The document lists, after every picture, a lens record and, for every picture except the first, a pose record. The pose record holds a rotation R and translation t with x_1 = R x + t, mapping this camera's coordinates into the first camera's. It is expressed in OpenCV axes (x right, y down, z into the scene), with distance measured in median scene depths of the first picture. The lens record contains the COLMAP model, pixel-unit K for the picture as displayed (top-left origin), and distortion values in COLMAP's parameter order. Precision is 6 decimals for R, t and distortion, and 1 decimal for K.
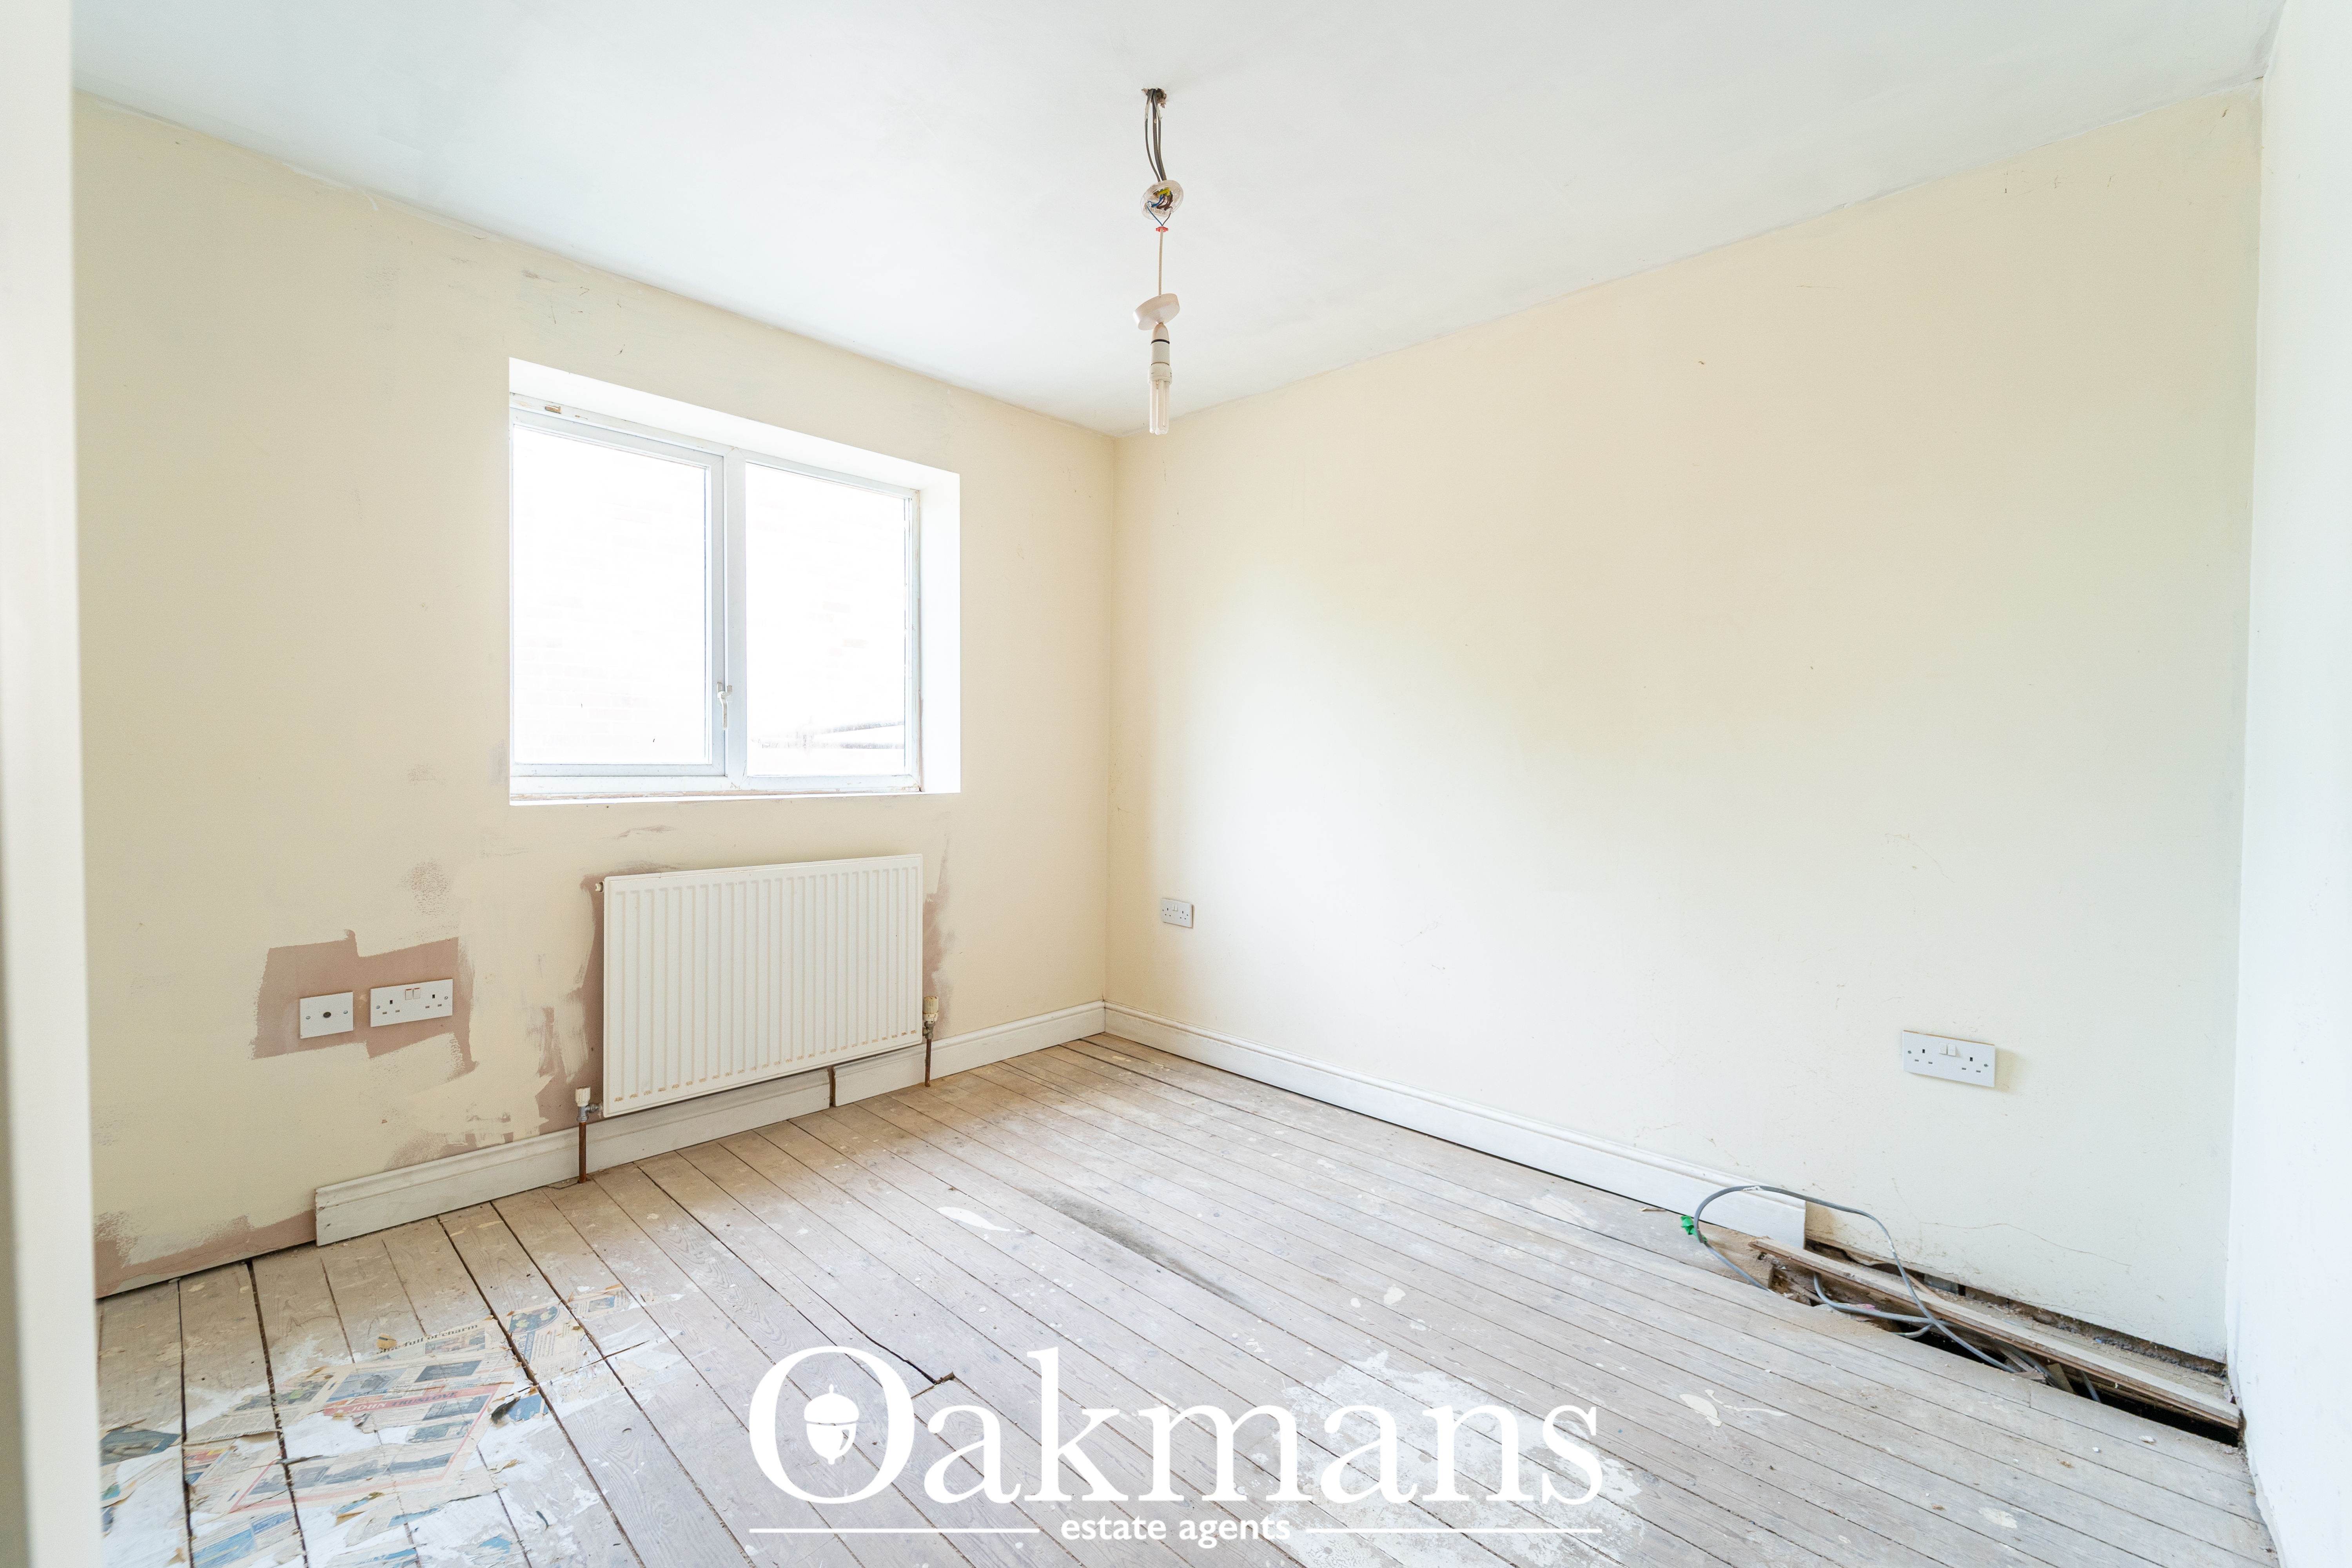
lens RADIAL K [[946.5, 0, 1169.8], [0, 946.5, 778.3], [0, 0, 1]] dist [-0.000110, -0.000499]
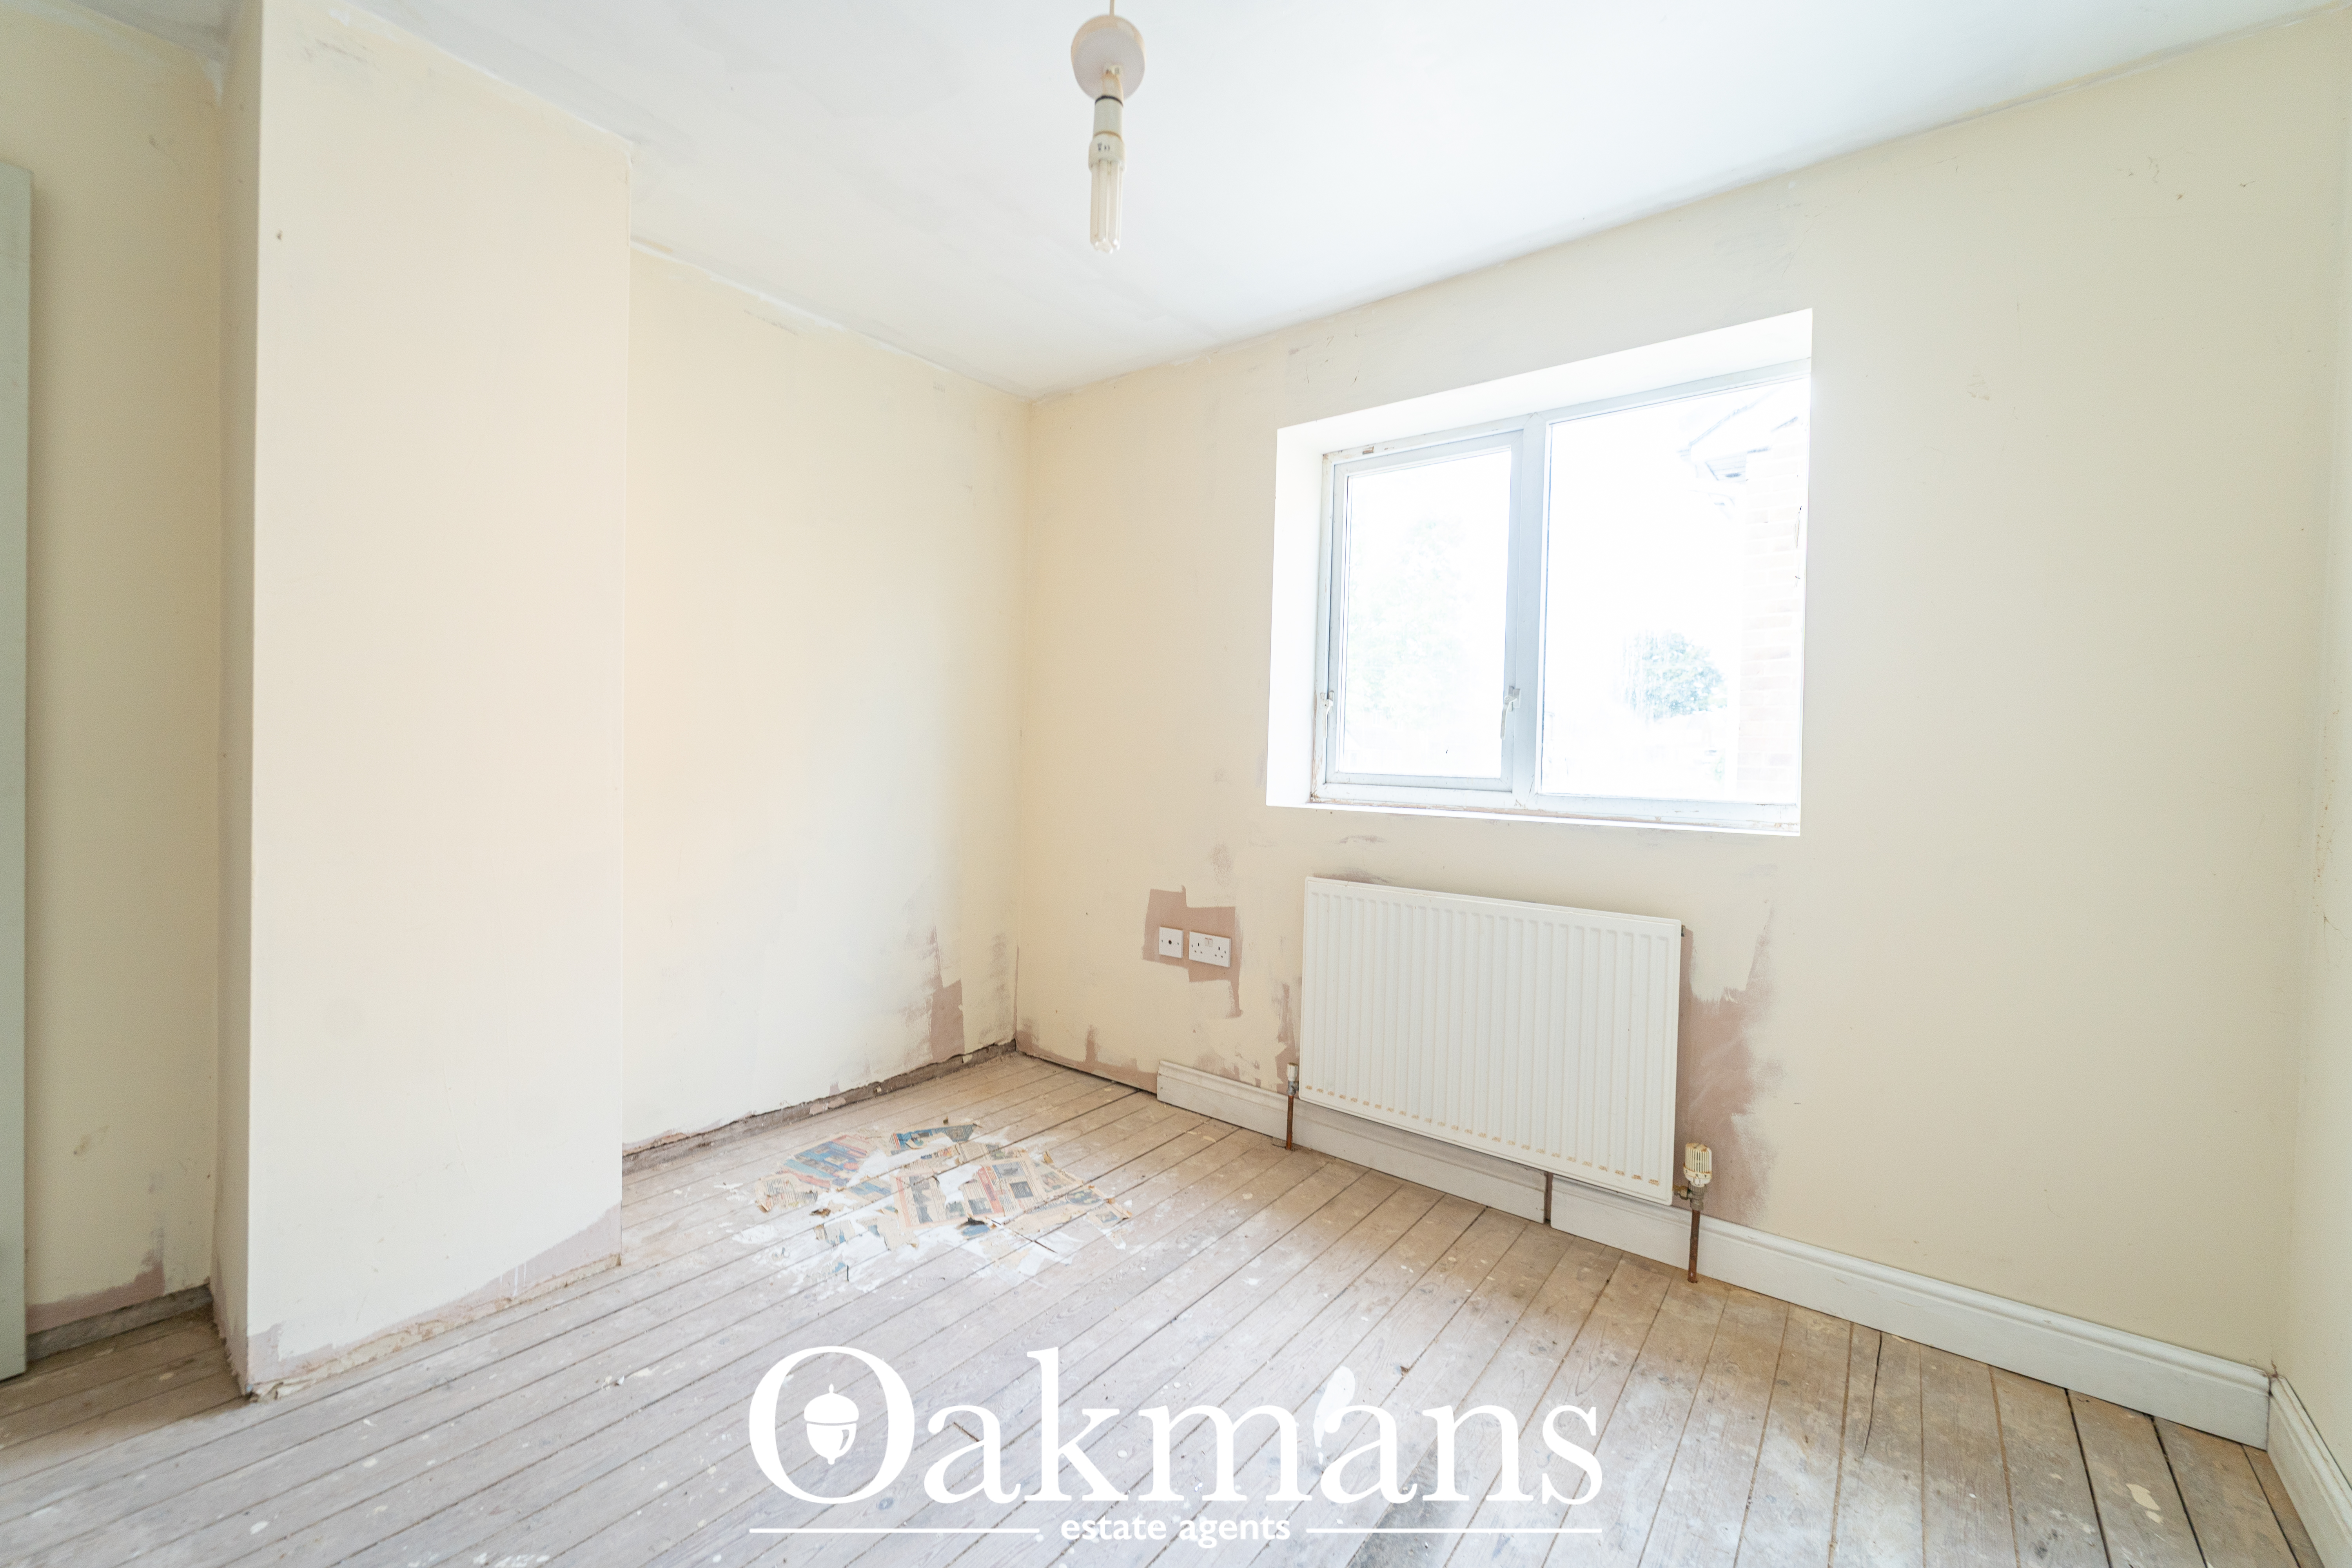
lens RADIAL K [[946.5, 0, 1169.8], [0, 946.5, 778.3], [0, 0, 1]] dist [-0.000110, -0.000499]
pose [[0.088368, 0.014030, -0.995989, 0.487429], [-0.048121, 0.998793, 0.009800, -0.011008], [0.994925, 0.047062, 0.088936, 0.783339]]
